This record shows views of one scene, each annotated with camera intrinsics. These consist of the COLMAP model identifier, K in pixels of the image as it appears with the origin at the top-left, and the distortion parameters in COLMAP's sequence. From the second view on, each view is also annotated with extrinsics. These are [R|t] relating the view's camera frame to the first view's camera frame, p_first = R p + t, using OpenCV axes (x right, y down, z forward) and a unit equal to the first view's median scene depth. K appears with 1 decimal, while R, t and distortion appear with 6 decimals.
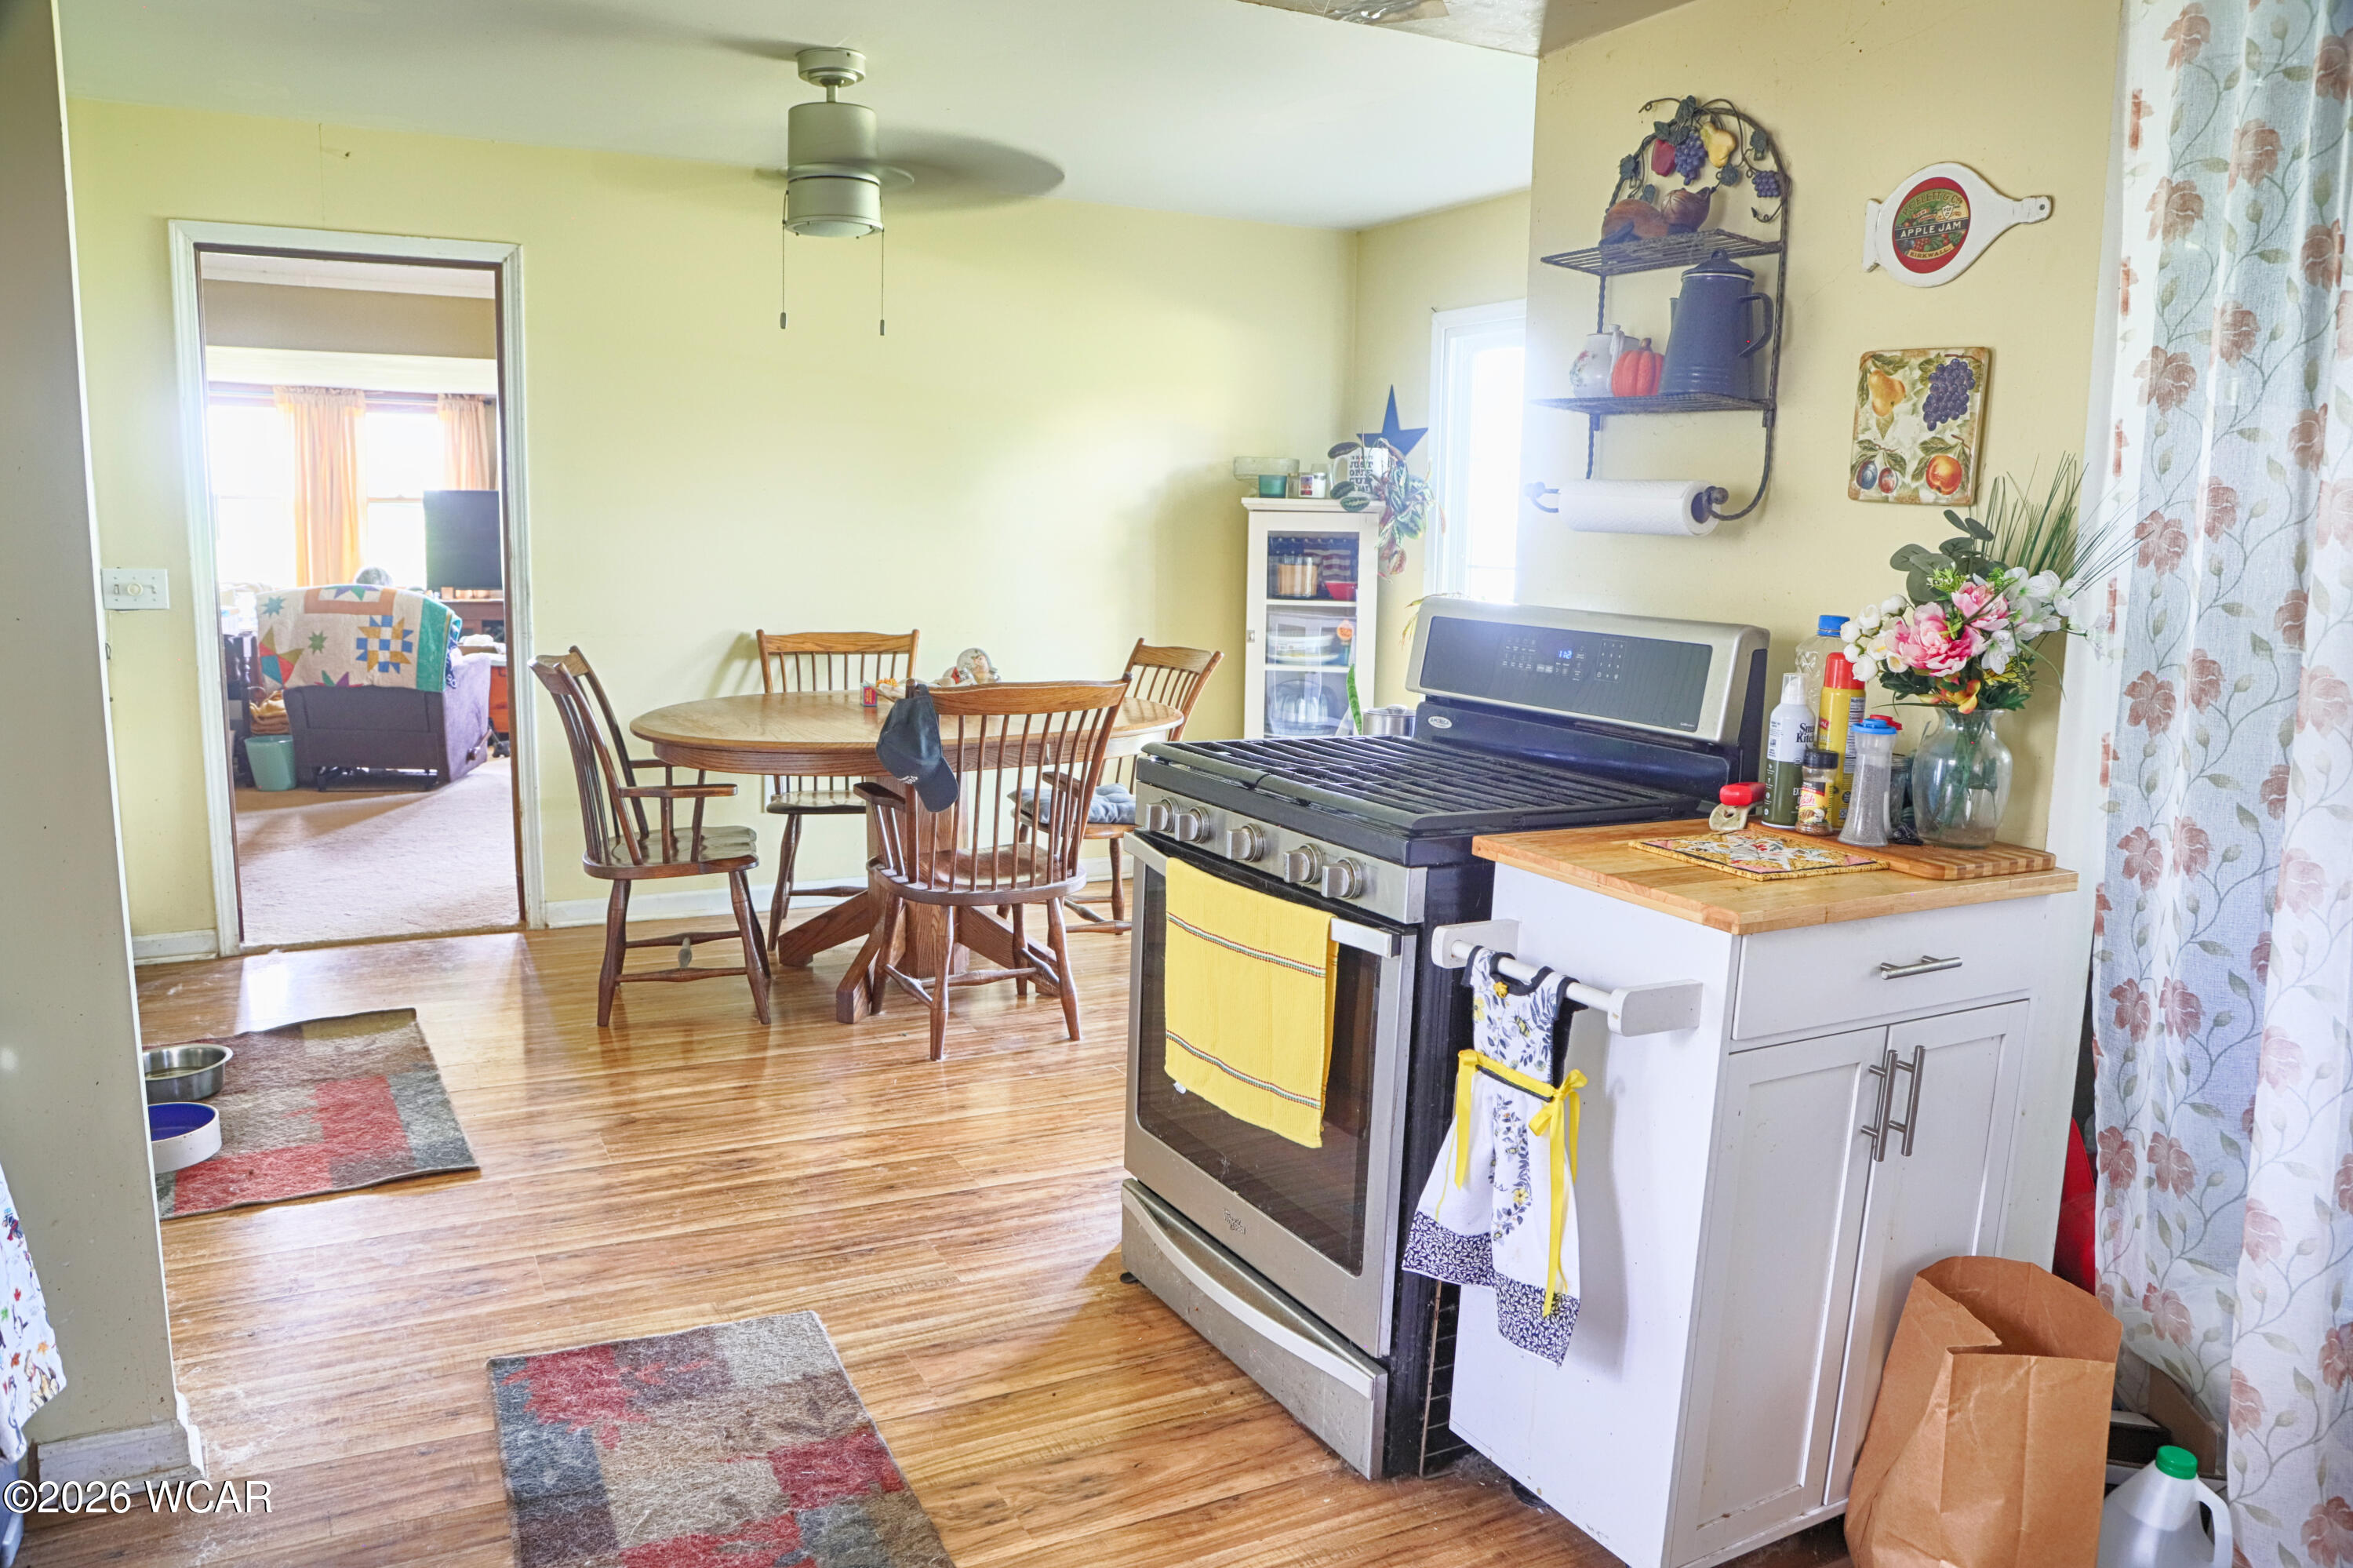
lens RADIAL K [[1670.9, 0, 1161.3], [0, 1670.9, 790.3], [0, 0, 1]] dist [-0.094936, 0.051050]
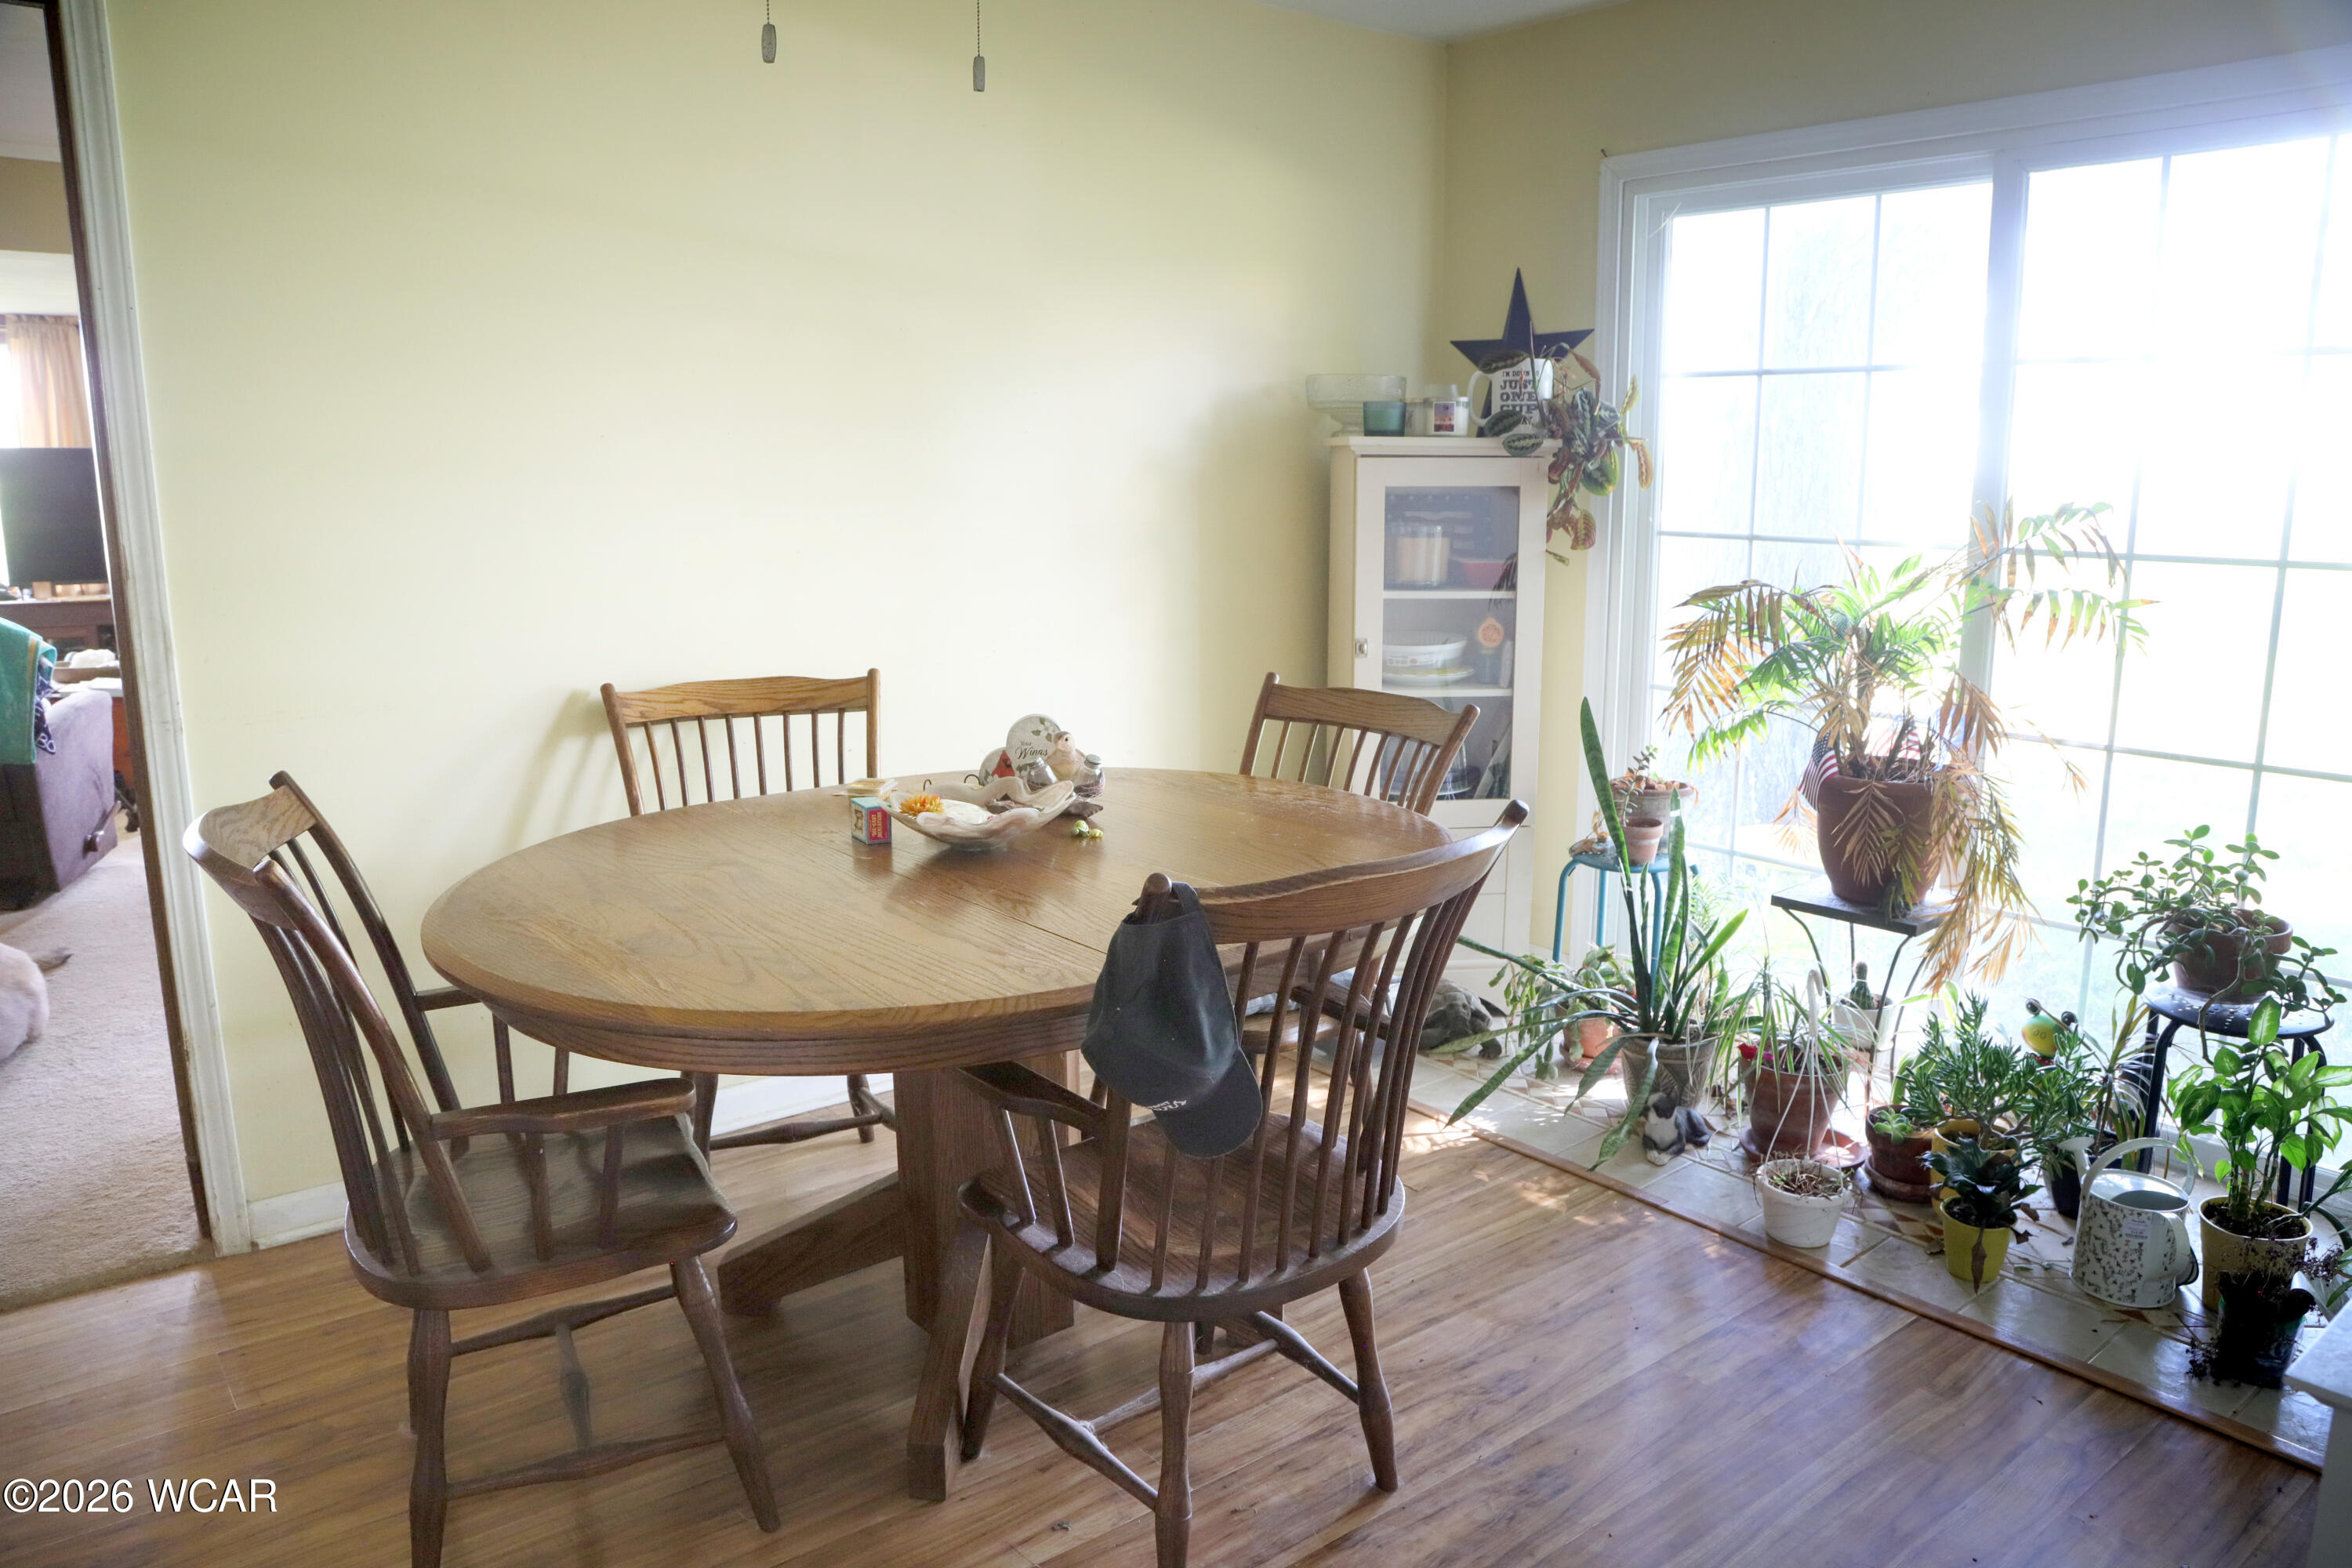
lens RADIAL K [[1670.1, 0, 1190.6], [0, 1670.1, 797.7], [0, 0, 1]] dist [-0.094936, 0.051050]
pose [[0.979989, -0.058441, 0.190281, -0.150802], [0.050520, 0.997653, 0.046219, -0.071635], [-0.192535, -0.035681, 0.980641, 0.390699]]
